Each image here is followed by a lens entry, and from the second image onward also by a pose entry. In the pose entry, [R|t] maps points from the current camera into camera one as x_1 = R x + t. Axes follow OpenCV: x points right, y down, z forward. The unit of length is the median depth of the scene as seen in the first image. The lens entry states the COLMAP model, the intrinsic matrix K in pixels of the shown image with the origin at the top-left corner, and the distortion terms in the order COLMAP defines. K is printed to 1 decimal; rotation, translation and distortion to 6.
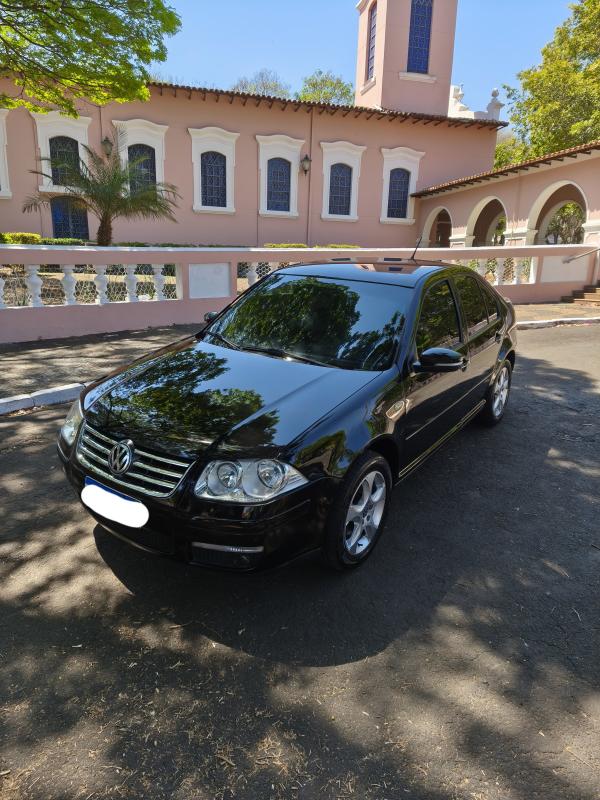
lens RADIAL K [[503.6, 0, 300.0], [0, 503.6, 400.0], [0, 0, 1]] dist [0.053516, -0.001535]
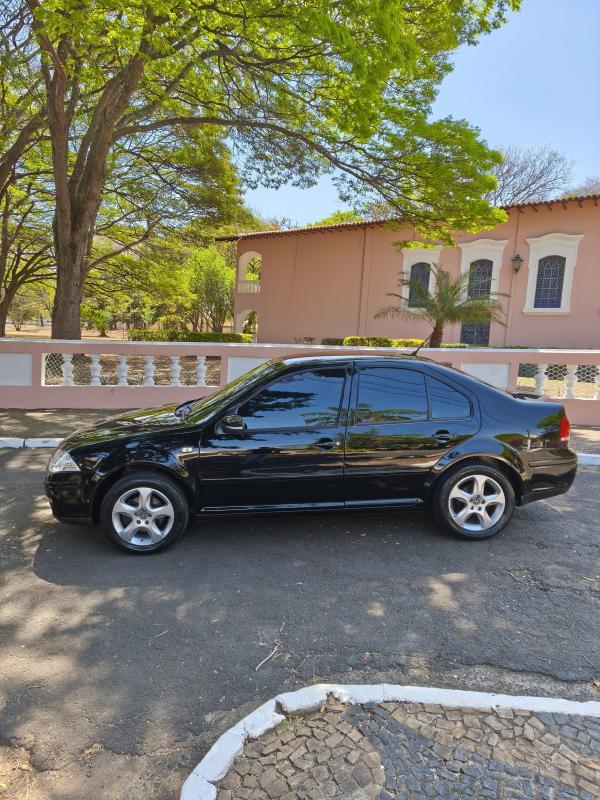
lens RADIAL K [[503.6, 0, 300.0], [0, 503.6, 400.0], [0, 0, 1]] dist [0.053516, -0.001535]
pose [[0.649661, 0.086947, -0.755236, 0.304246], [-0.237564, 0.966906, -0.093039, -0.008772], [0.722152, 0.239861, 0.648817, 0.074445]]
